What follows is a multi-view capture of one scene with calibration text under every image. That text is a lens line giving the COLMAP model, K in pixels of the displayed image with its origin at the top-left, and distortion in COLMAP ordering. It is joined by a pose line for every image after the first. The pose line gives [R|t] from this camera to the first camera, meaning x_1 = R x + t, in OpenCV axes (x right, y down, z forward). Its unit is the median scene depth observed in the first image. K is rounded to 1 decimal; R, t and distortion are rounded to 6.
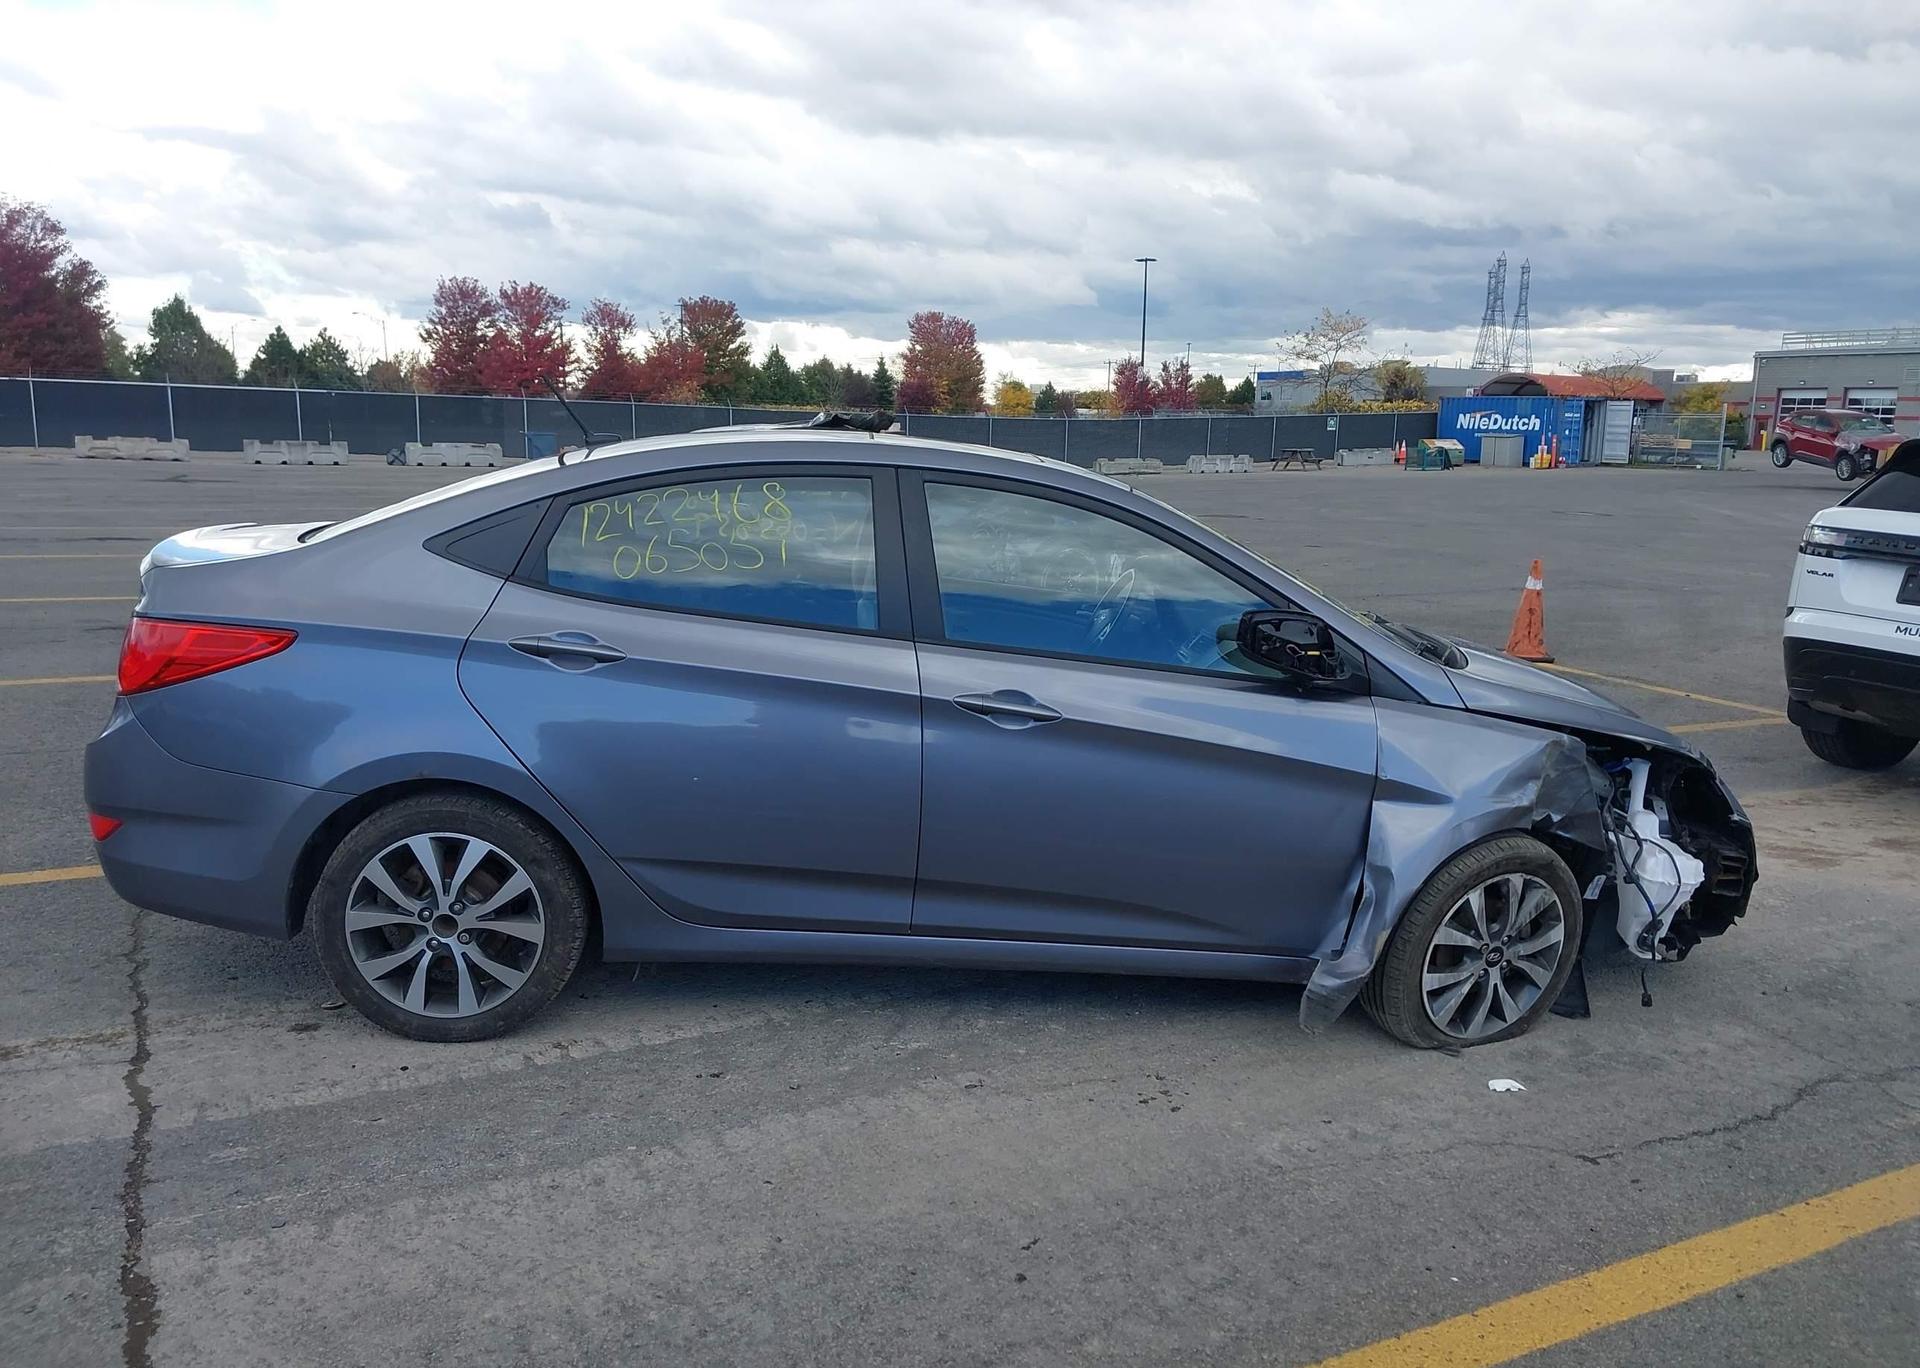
lens RADIAL K [[1504.2, 0, 980.0], [0, 1504.2, 692.0], [0, 0, 1]] dist [0.043994, -0.064934]
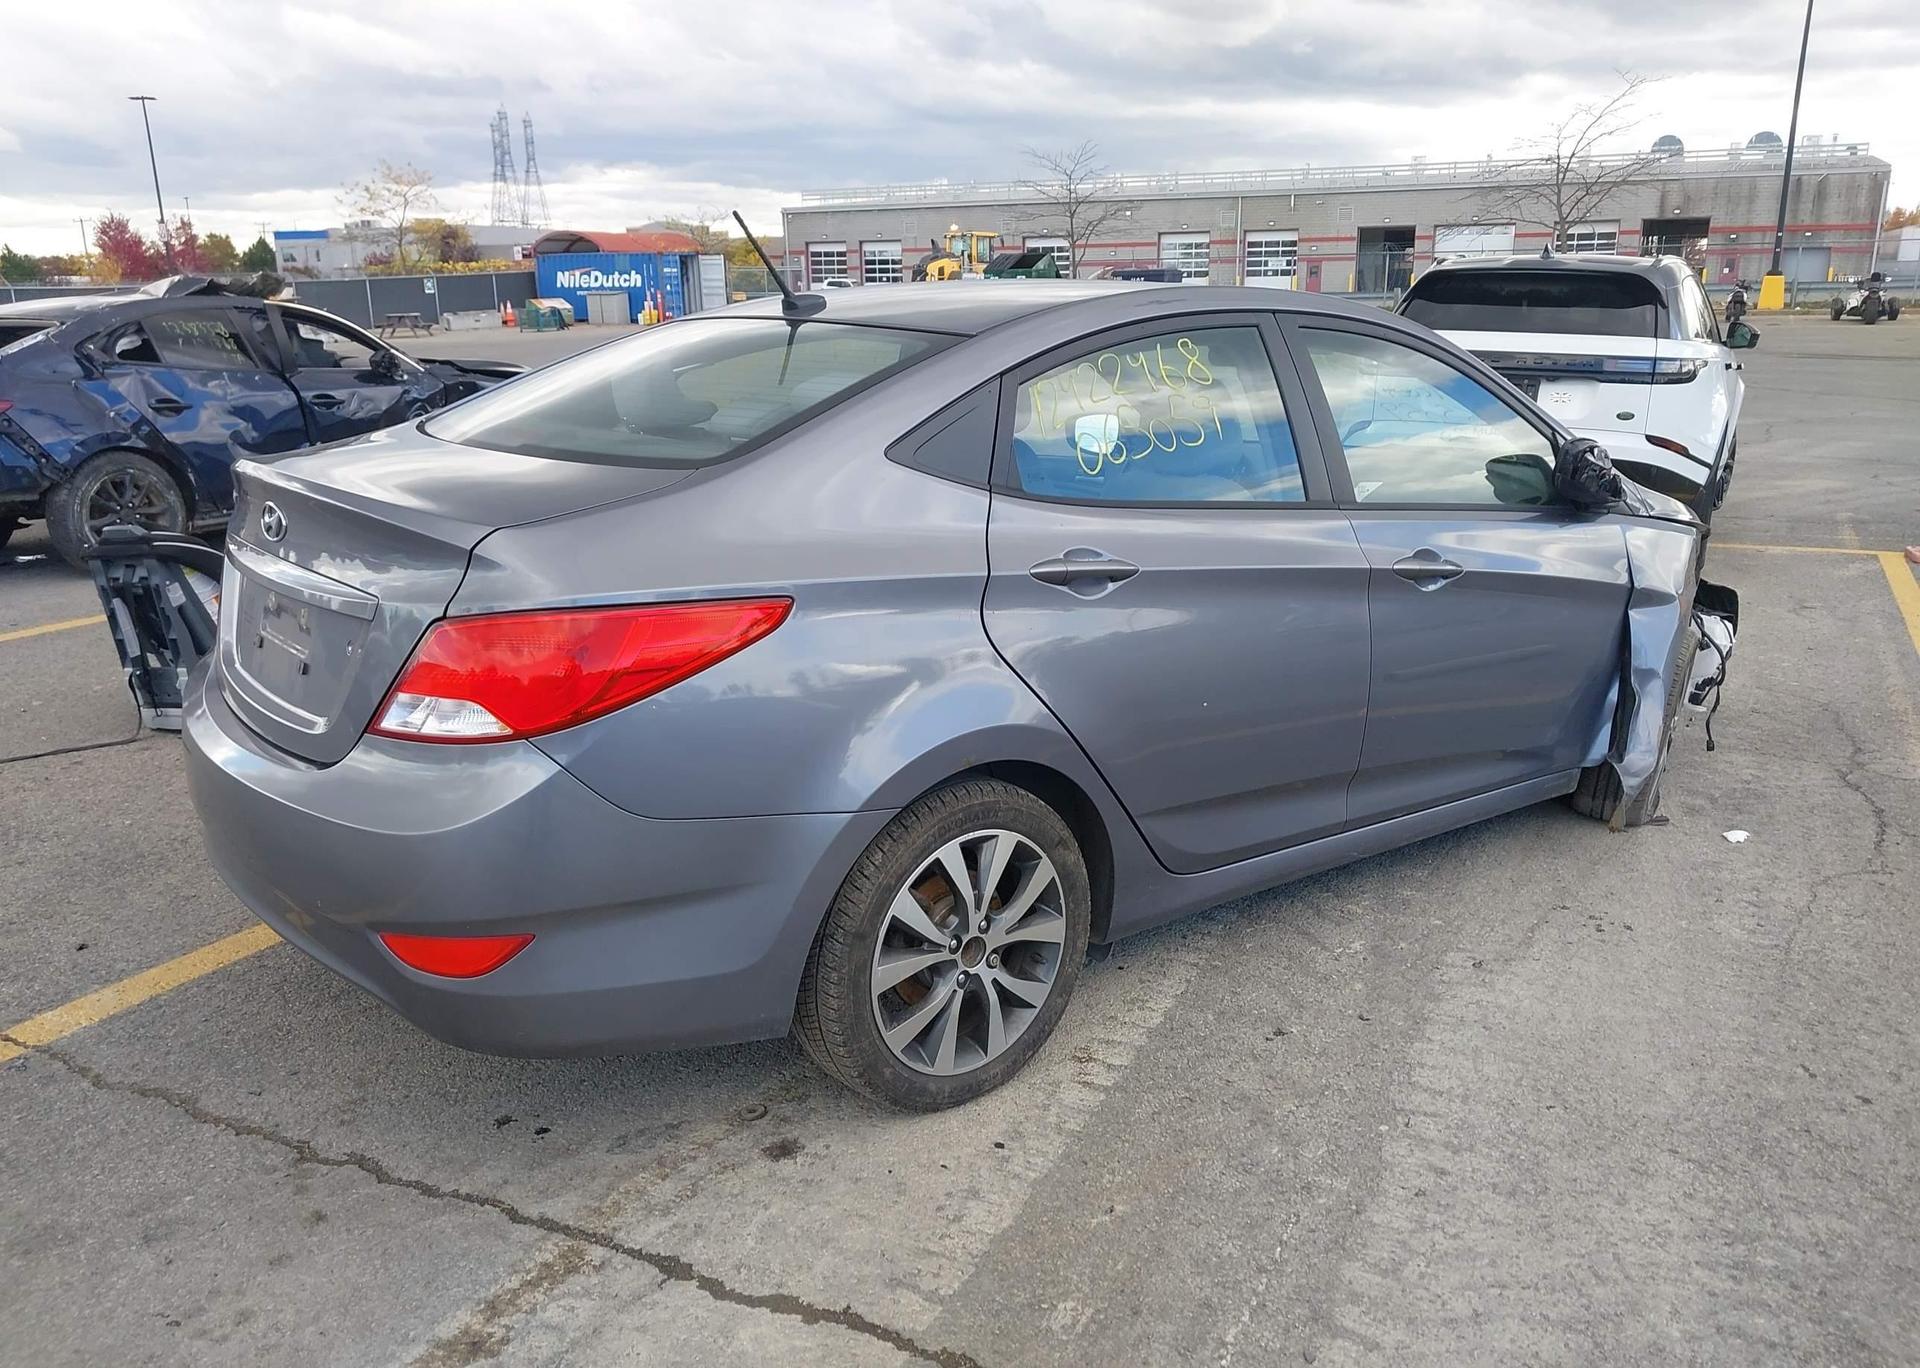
lens RADIAL K [[1504.2, 0, 980.0], [0, 1504.2, 692.0], [0, 0, 1]] dist [0.043994, -0.064934]
pose [[0.817804, -0.178946, 0.546969, -0.685141], [0.130297, 0.983322, 0.126888, -0.063935], [-0.560553, -0.032501, 0.827481, 0.349044]]
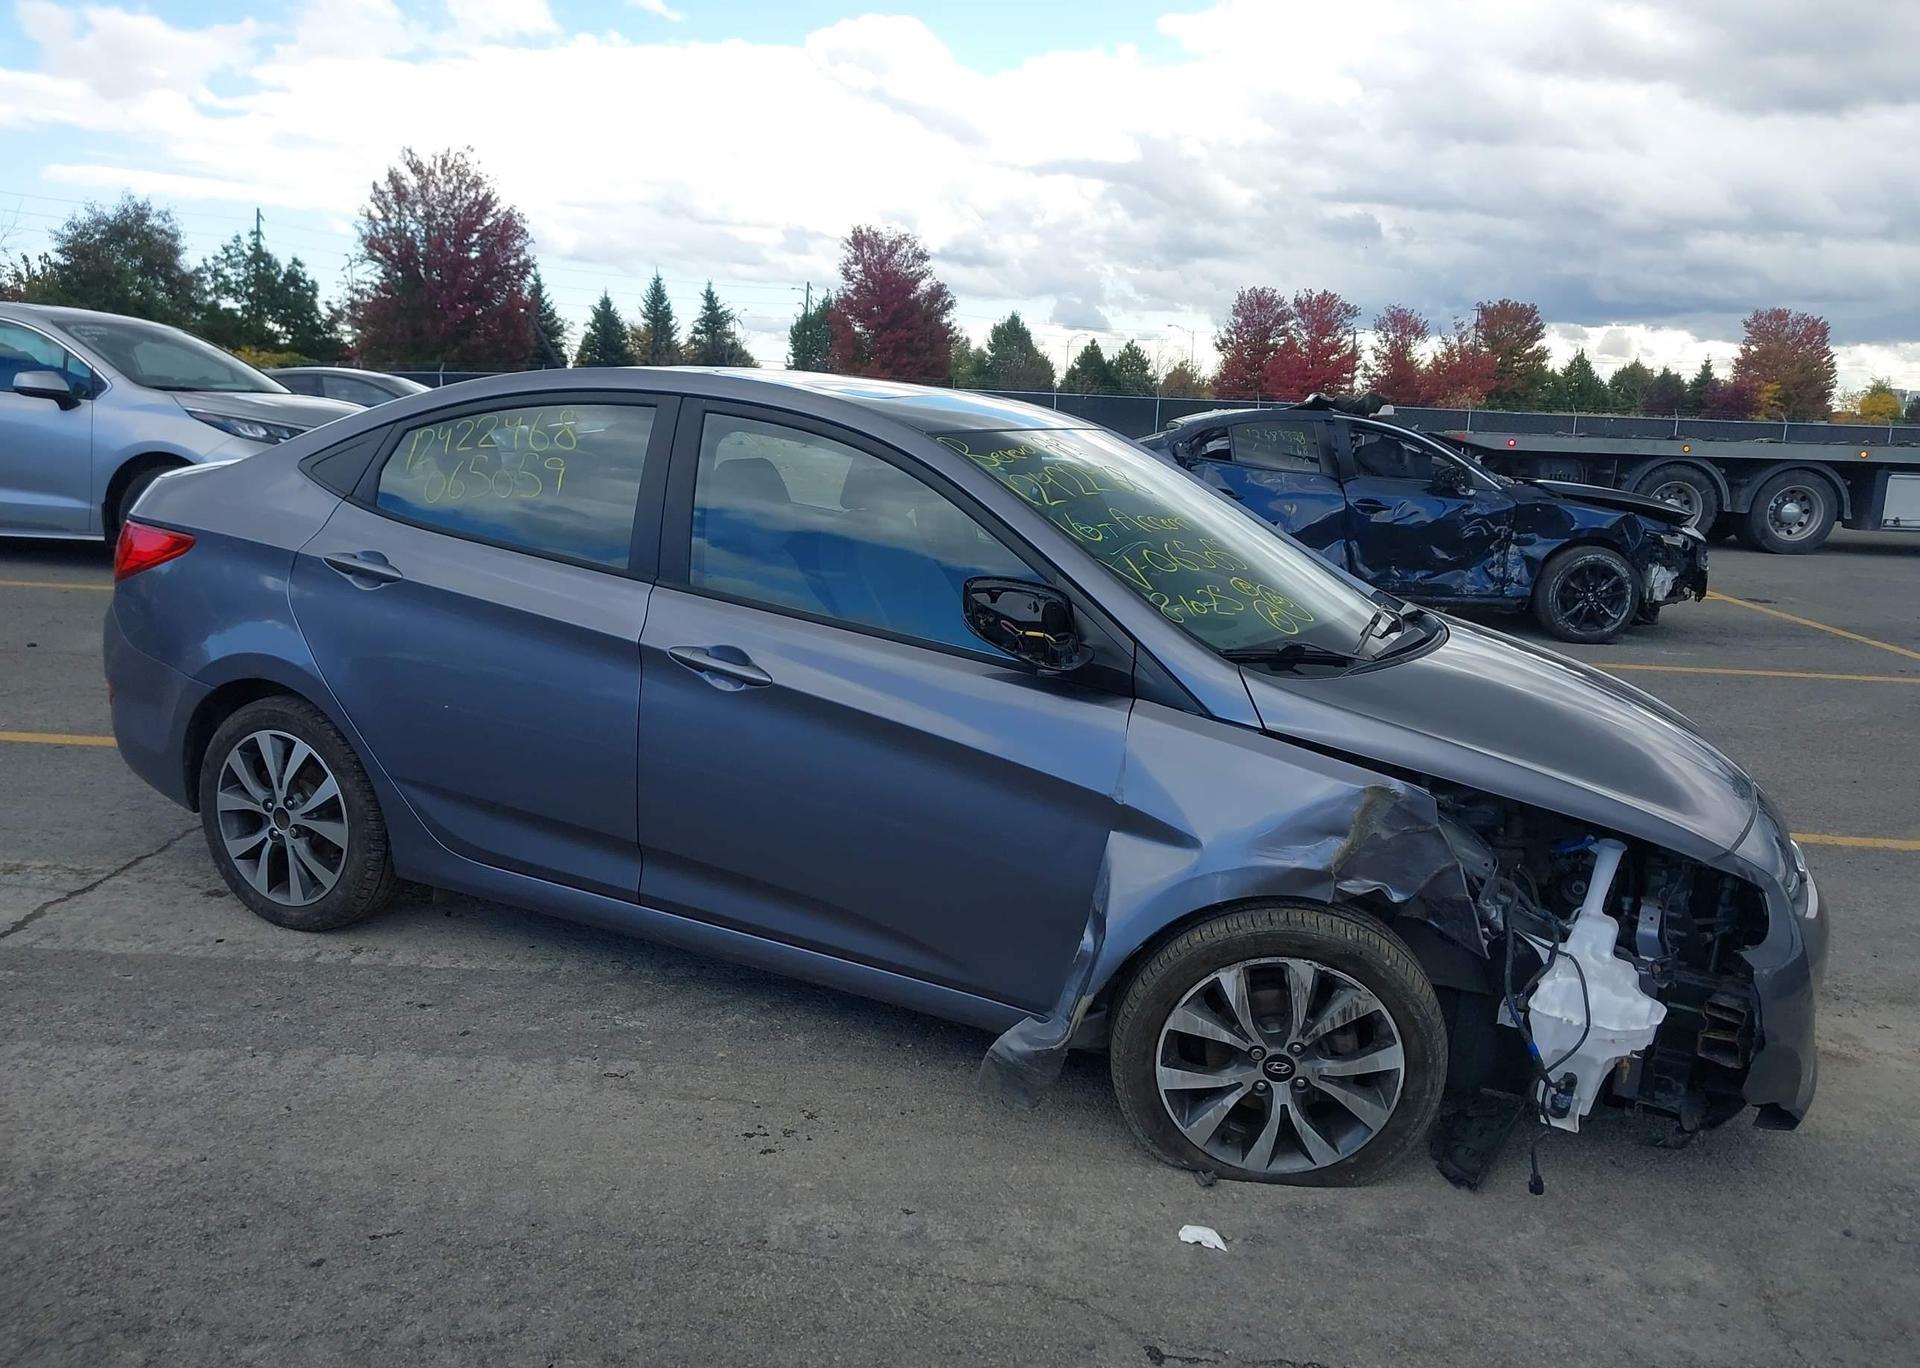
lens RADIAL K [[1503.8, 0, 966.8], [0, 1503.8, 710.1], [0, 0, 1]] dist [0.041990, -0.057776]
pose [[0.866744, 0.105900, -0.487380, 0.540076], [-0.103181, 0.994131, 0.032514, -0.006570], [0.487963, 0.022107, 0.872584, 0.275653]]
